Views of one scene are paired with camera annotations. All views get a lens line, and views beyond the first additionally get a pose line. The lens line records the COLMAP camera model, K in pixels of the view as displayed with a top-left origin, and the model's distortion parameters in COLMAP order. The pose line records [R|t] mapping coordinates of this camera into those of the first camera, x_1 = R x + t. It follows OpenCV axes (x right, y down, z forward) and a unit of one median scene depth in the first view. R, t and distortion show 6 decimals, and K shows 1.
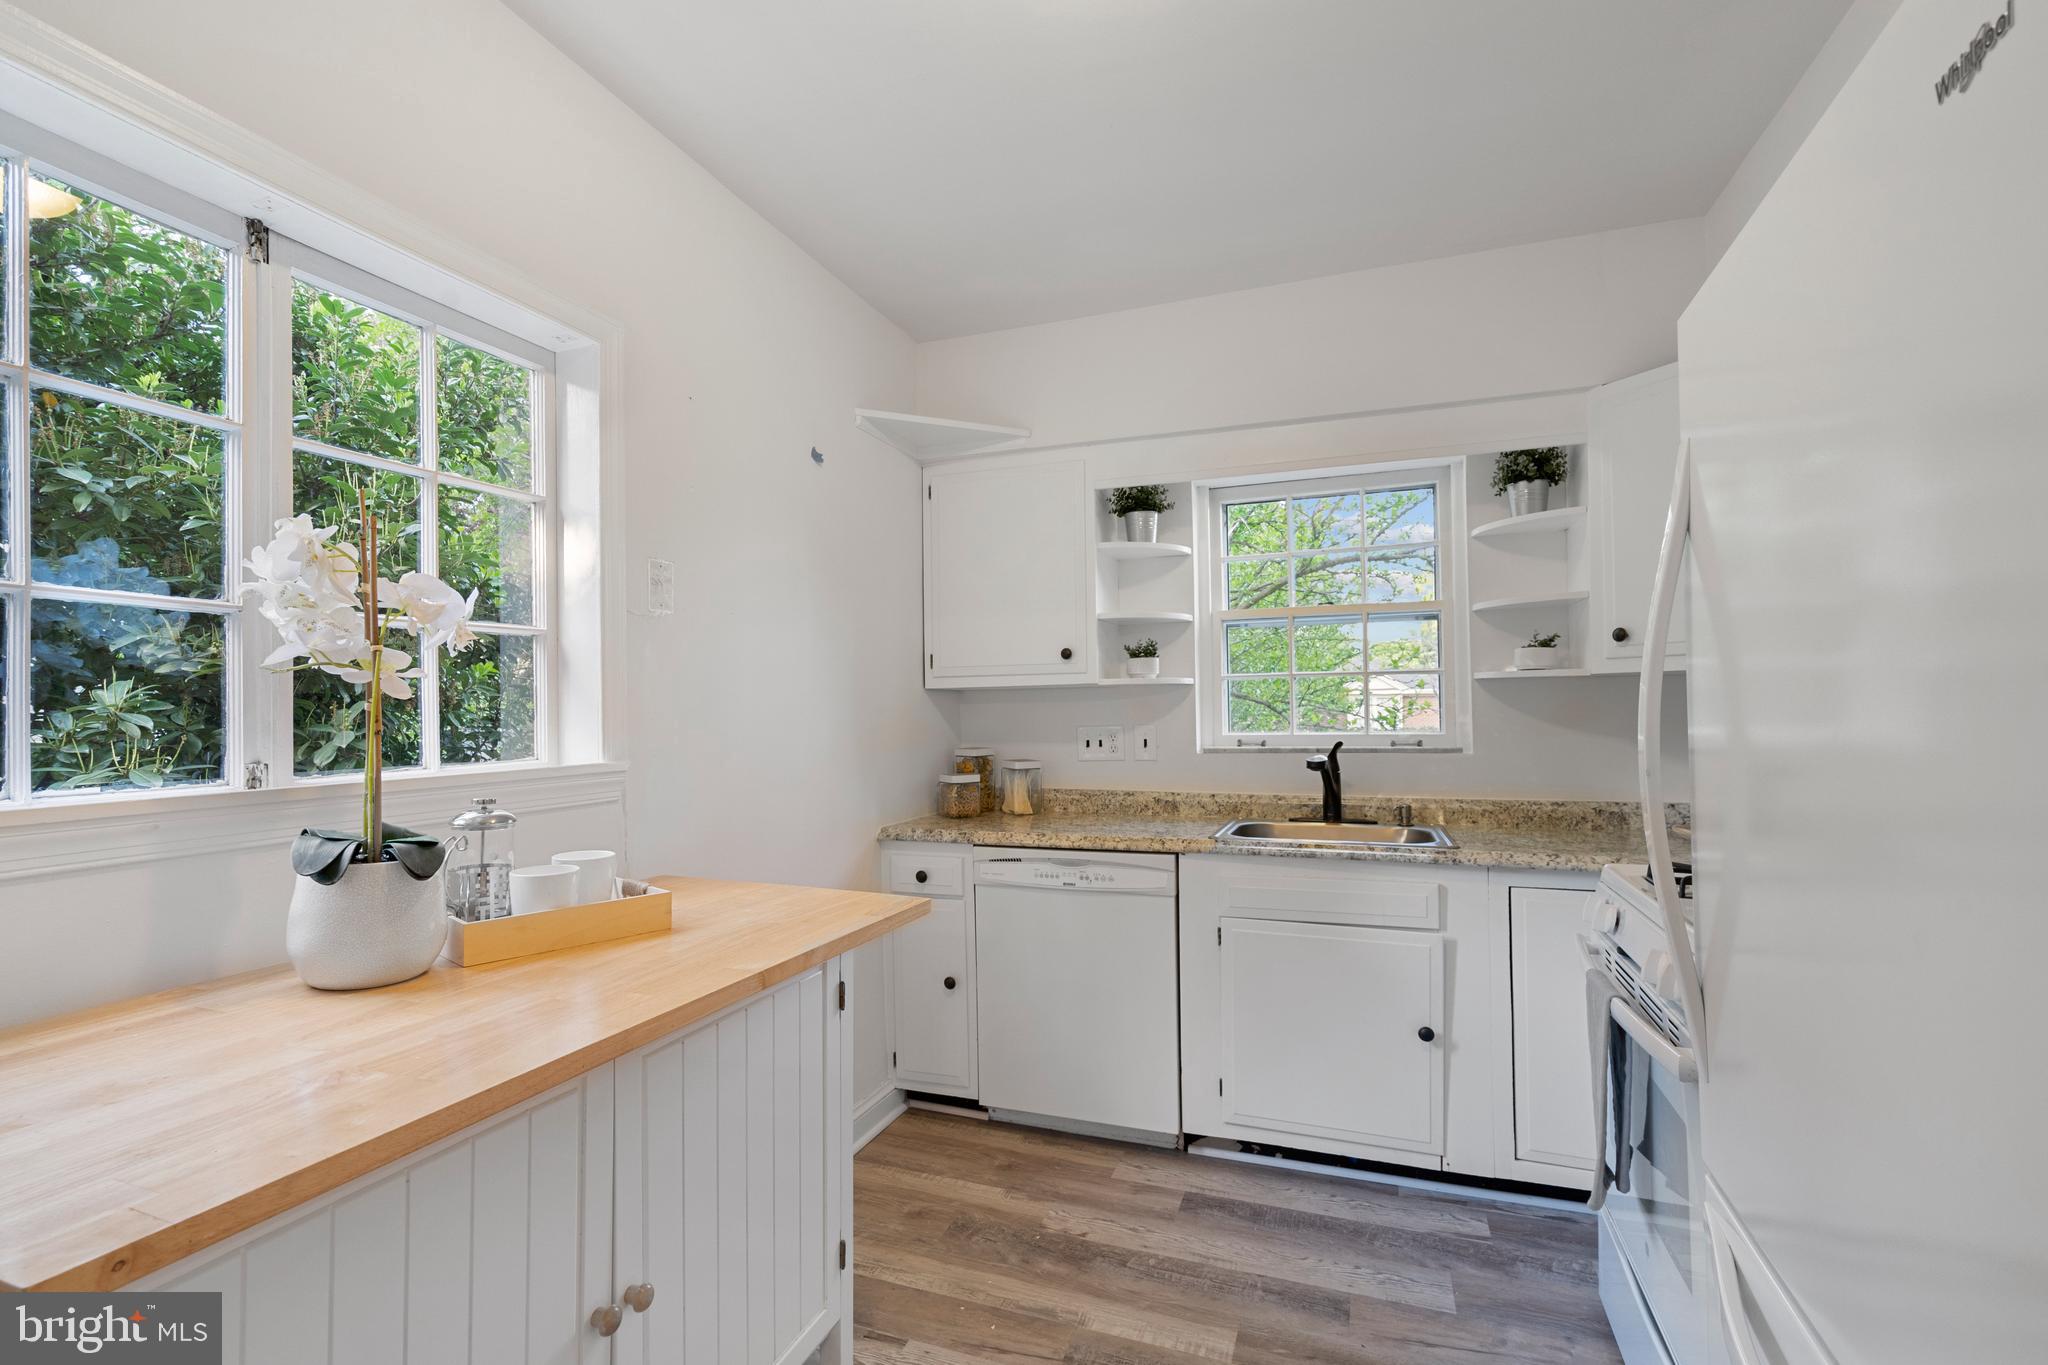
lens RADIAL K [[929.3, 0, 1019.1], [0, 929.3, 692.9], [0, 0, 1]] dist [-0.003131, 0.000727]
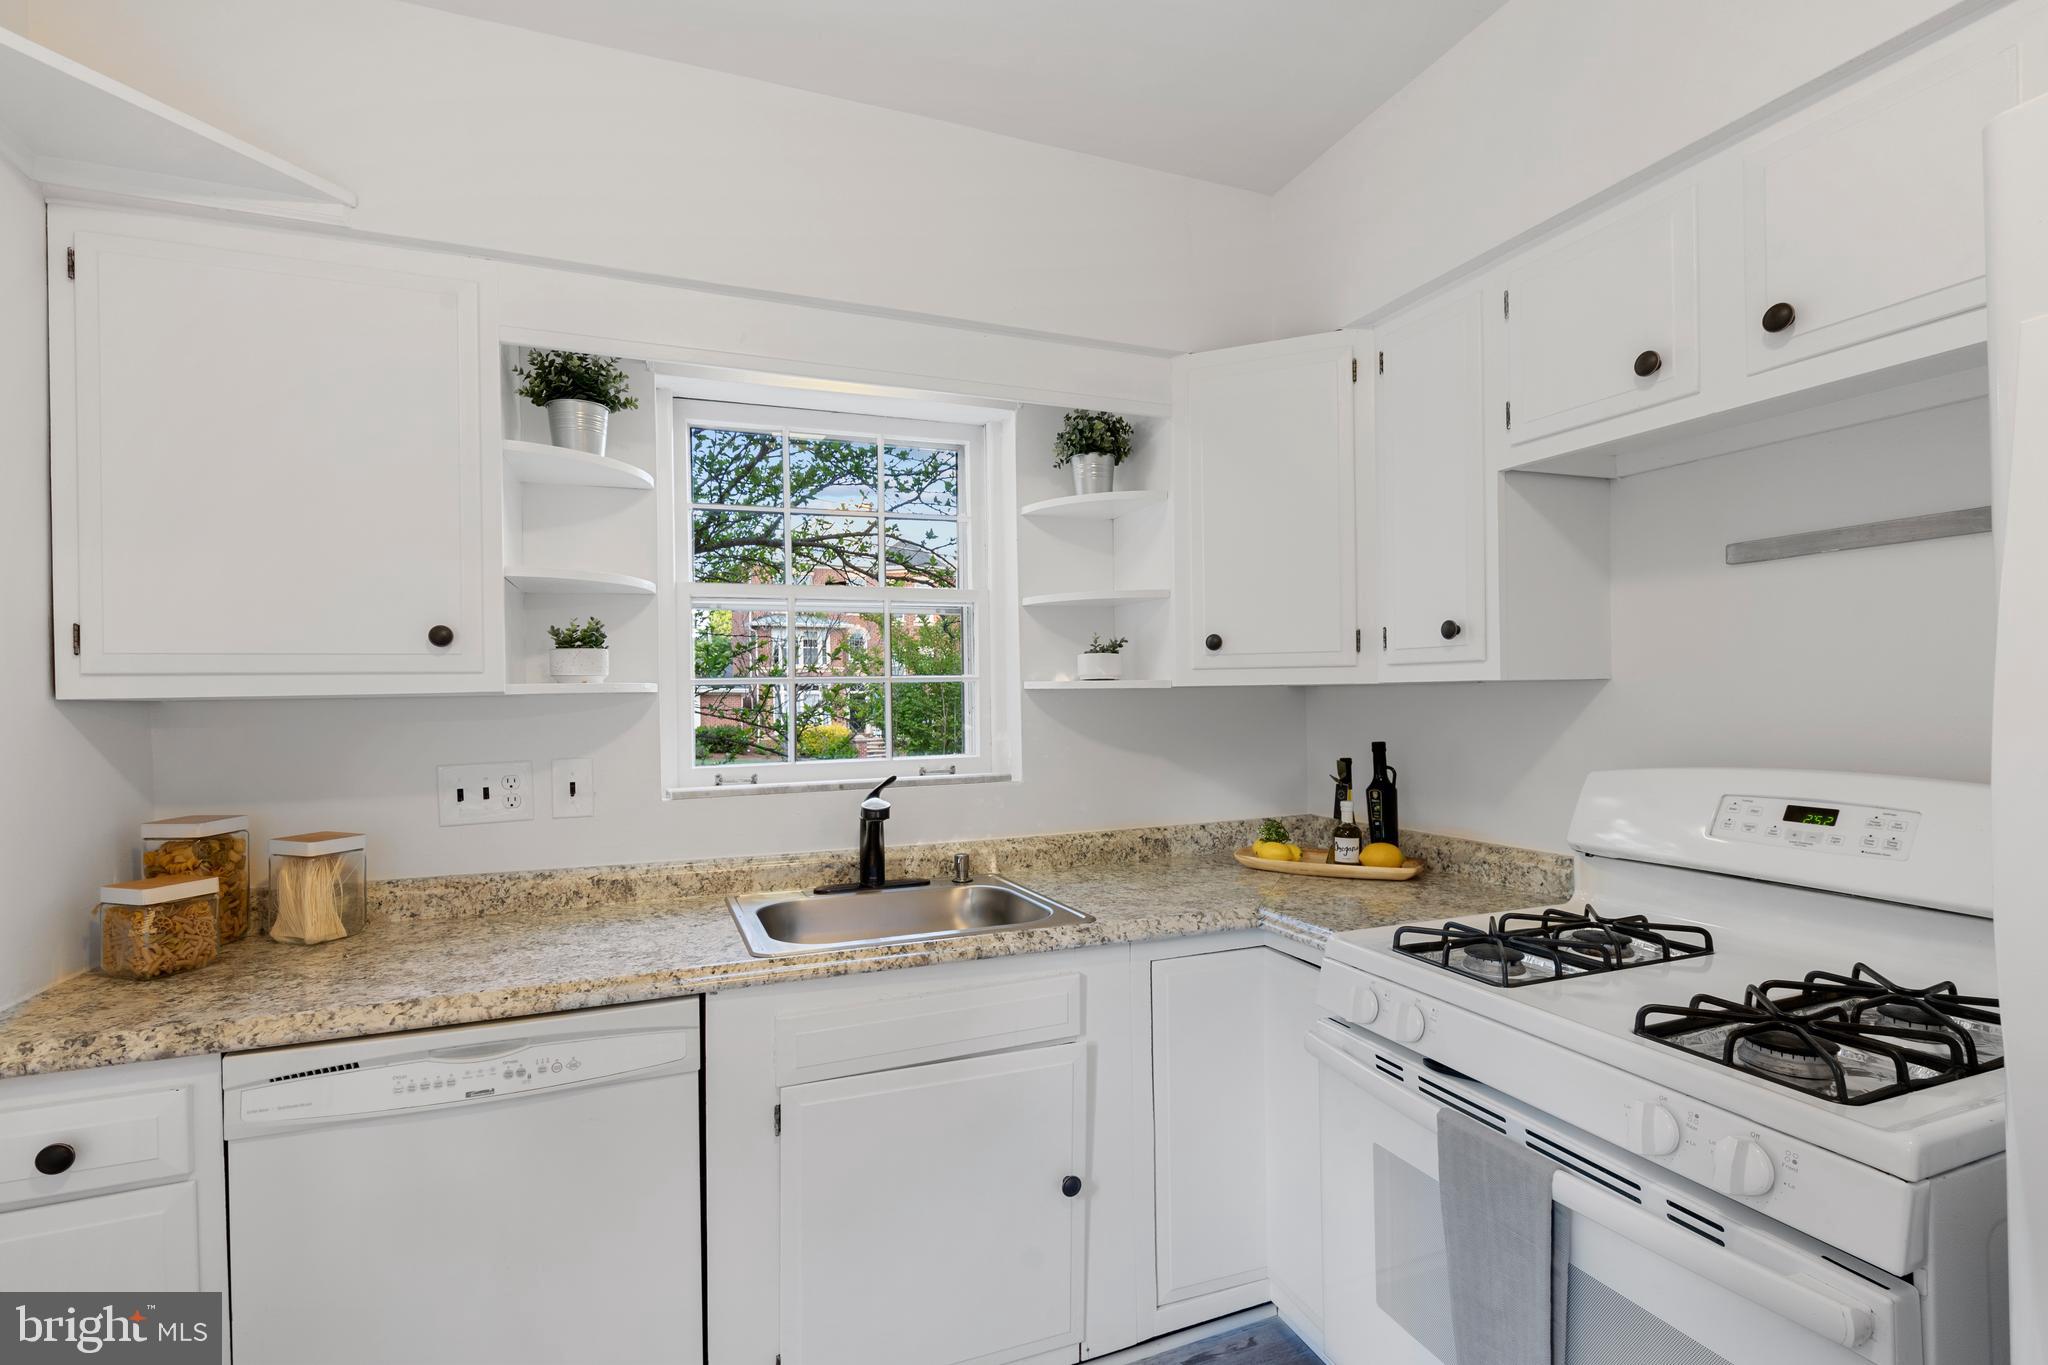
lens RADIAL K [[929.3, 0, 1016.5], [0, 929.3, 700.8], [0, 0, 1]] dist [-0.003131, 0.000727]
pose [[0.745967, -0.000749, 0.665982, -0.059077], [-0.005496, 0.999958, 0.007281, -0.011067], [-0.665960, -0.009092, 0.745932, 0.397752]]
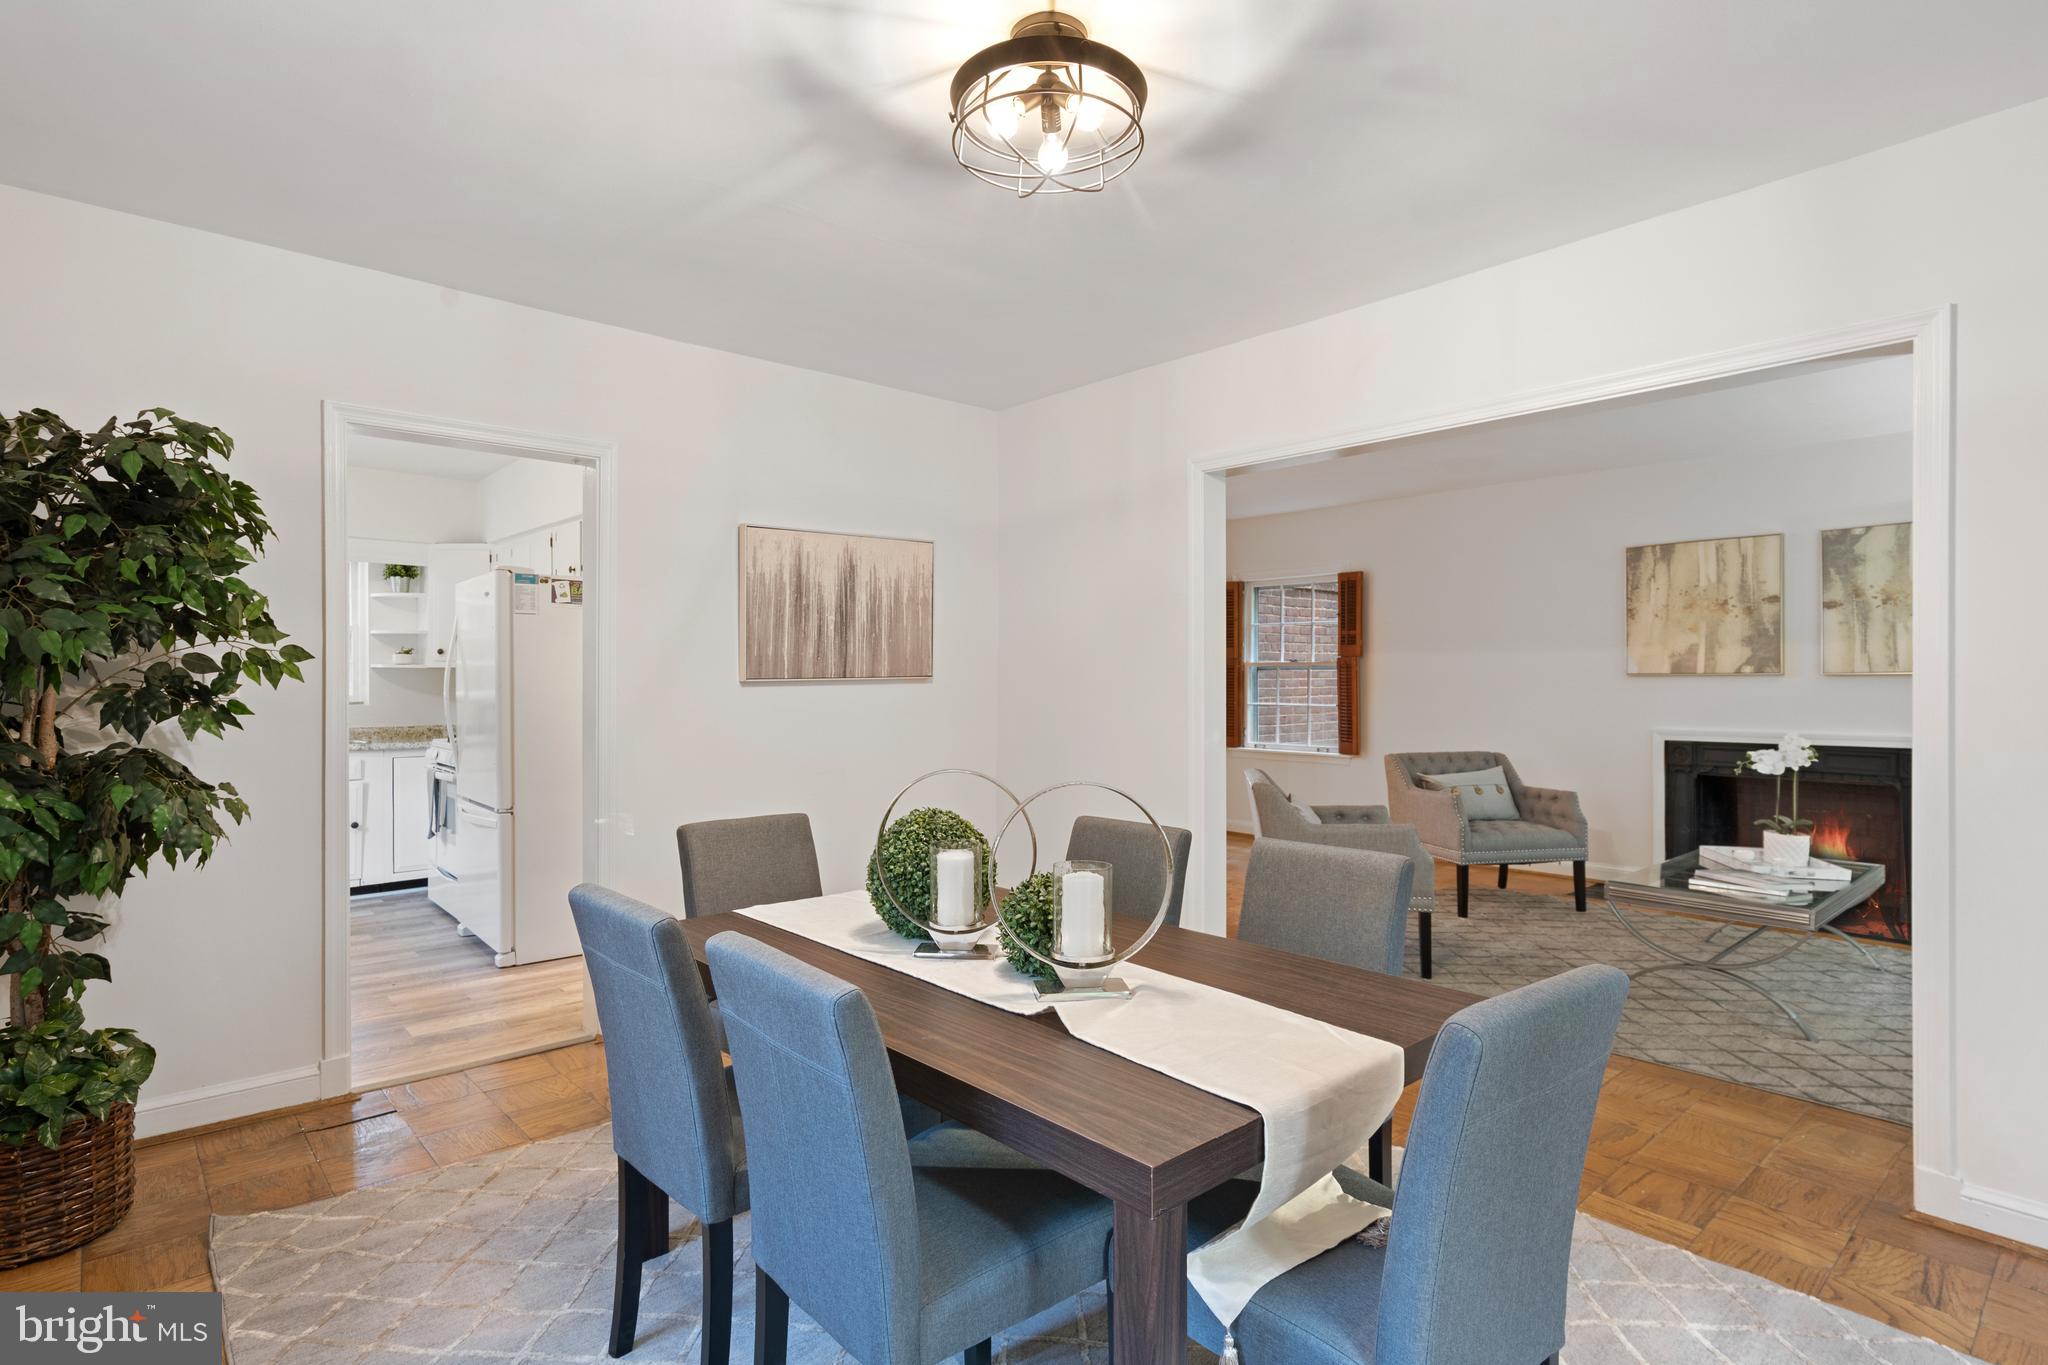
lens RADIAL K [[1034.1, 0, 1016.3], [0, 1034.1, 682.9], [0, 0, 1]] dist [0.006102, -0.000410]
pose [[0.470603, 0.003961, 0.882336, -0.841573], [-0.022306, 0.999724, 0.007409, -0.029504], [-0.882063, -0.023169, 0.470561, -1.307106]]
